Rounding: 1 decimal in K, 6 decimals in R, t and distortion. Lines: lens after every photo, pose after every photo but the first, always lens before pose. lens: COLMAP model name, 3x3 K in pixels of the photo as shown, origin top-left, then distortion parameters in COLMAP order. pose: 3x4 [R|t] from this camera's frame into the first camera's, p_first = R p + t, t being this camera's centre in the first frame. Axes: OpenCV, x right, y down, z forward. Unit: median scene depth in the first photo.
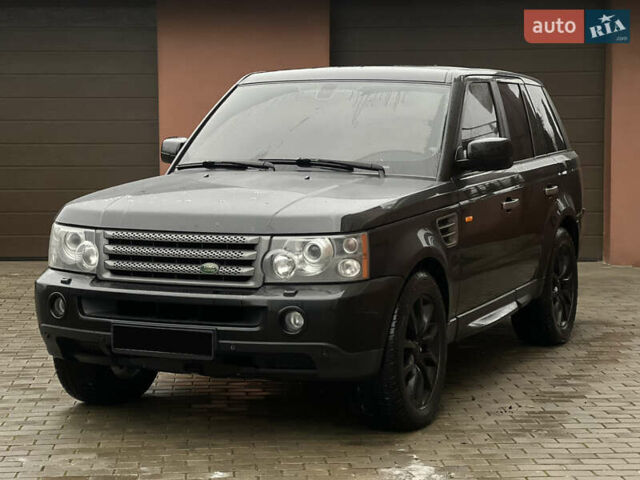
lens RADIAL K [[1327.4, 0, 320.0], [0, 1327.4, 240.0], [0, 0, 1]] dist [0.063536, 0.161465]
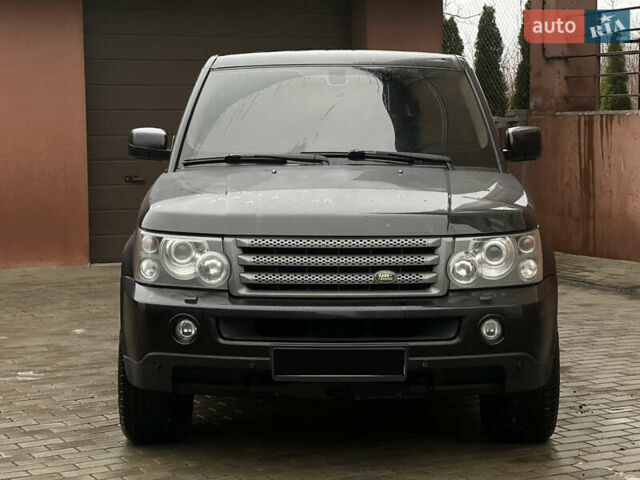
lens RADIAL K [[1327.4, 0, 320.0], [0, 1327.4, 240.0], [0, 0, 1]] dist [0.063536, 0.161465]
pose [[0.918182, -0.039469, 0.394188, -0.428738], [0.036666, 0.999220, 0.014643, -0.015901], [-0.394458, 0.001009, 0.918913, 0.192623]]
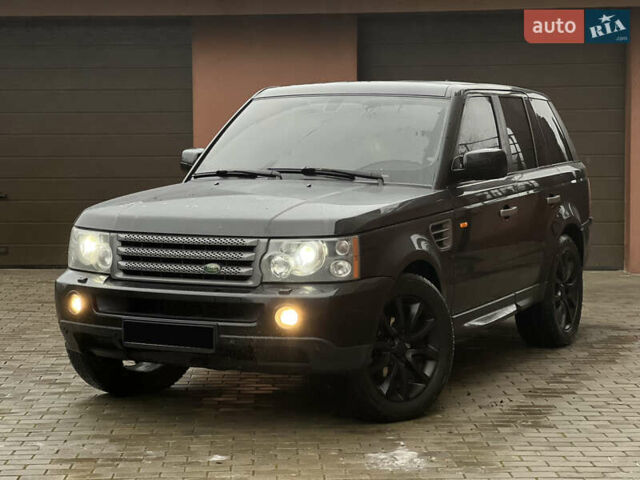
lens RADIAL K [[1337.5, 0, 358.0], [0, 1337.5, 241.9], [0, 0, 1]] dist [-0.010524, 0.383733]
pose [[0.999855, 0.002830, -0.016766, 0.049312], [-0.002977, 0.999957, -0.008751, 0.008117], [0.016740, 0.008799, 0.999821, -0.079949]]
